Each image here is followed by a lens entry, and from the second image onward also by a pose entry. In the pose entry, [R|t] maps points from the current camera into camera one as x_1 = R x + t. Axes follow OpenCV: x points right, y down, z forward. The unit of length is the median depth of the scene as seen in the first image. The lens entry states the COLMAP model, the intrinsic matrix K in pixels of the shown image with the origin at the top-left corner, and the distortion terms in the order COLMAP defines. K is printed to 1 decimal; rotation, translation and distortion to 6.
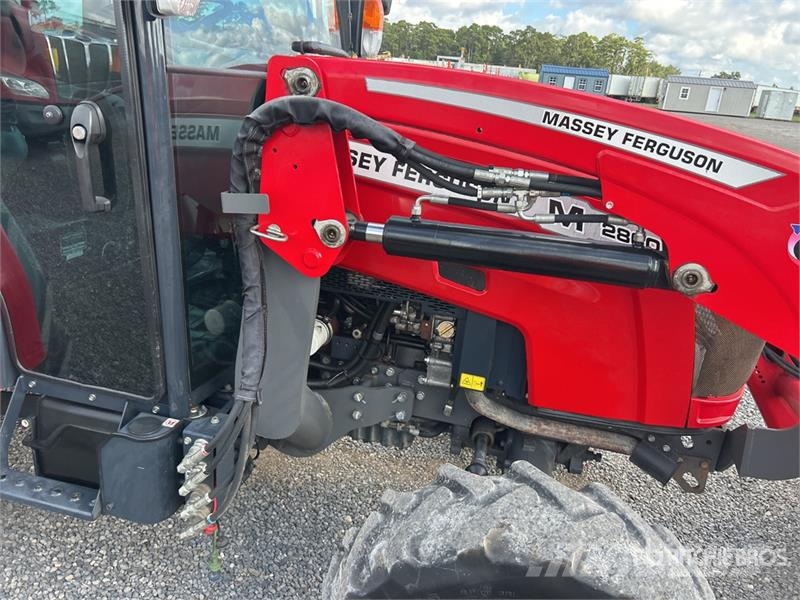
lens RADIAL K [[590.6, 0, 400.0], [0, 590.6, 300.0], [0, 0, 1]] dist [0.051691, -0.056138]
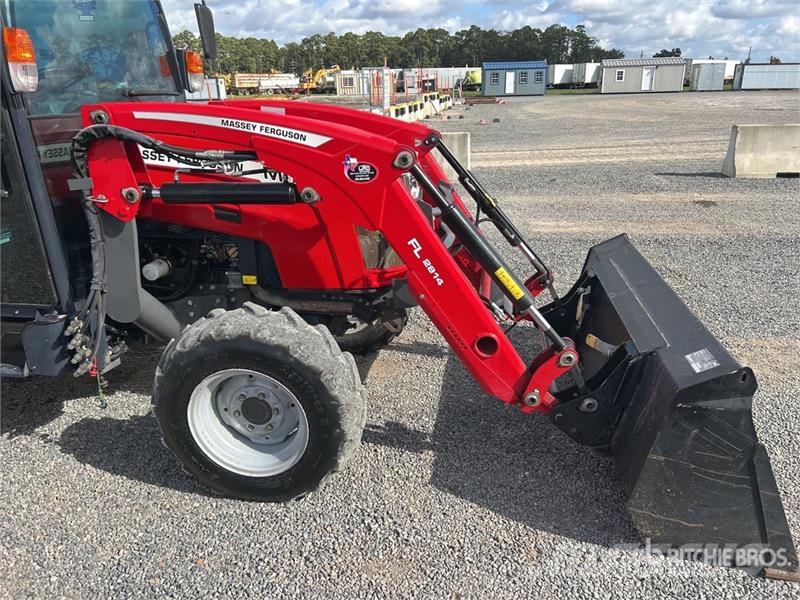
lens RADIAL K [[596.0, 0, 414.8], [0, 596.0, 299.7], [0, 0, 1]] dist [0.052915, -0.060782]
pose [[0.991145, -0.124027, 0.047426, 0.555606], [0.124705, 0.992126, -0.011605, 0.302319], [-0.045613, 0.017416, 0.998807, -0.807501]]
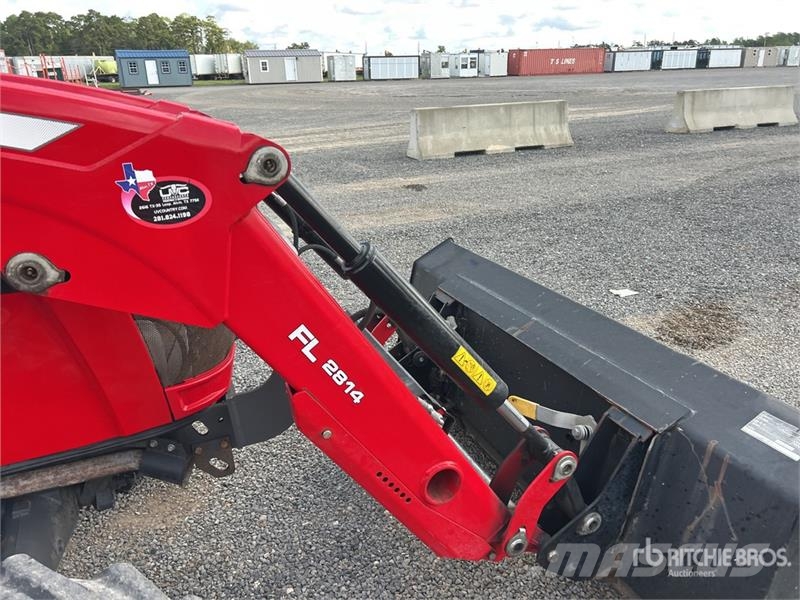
lens RADIAL K [[587.8, 0, 378.4], [0, 587.8, 300.4], [0, 0, 1]] dist [0.060766, -0.054731]
pose [[0.825786, -0.296672, 0.479649, 0.374979], [0.283501, 0.953563, 0.101707, 0.039730], [-0.487549, 0.051993, 0.871546, 0.069287]]
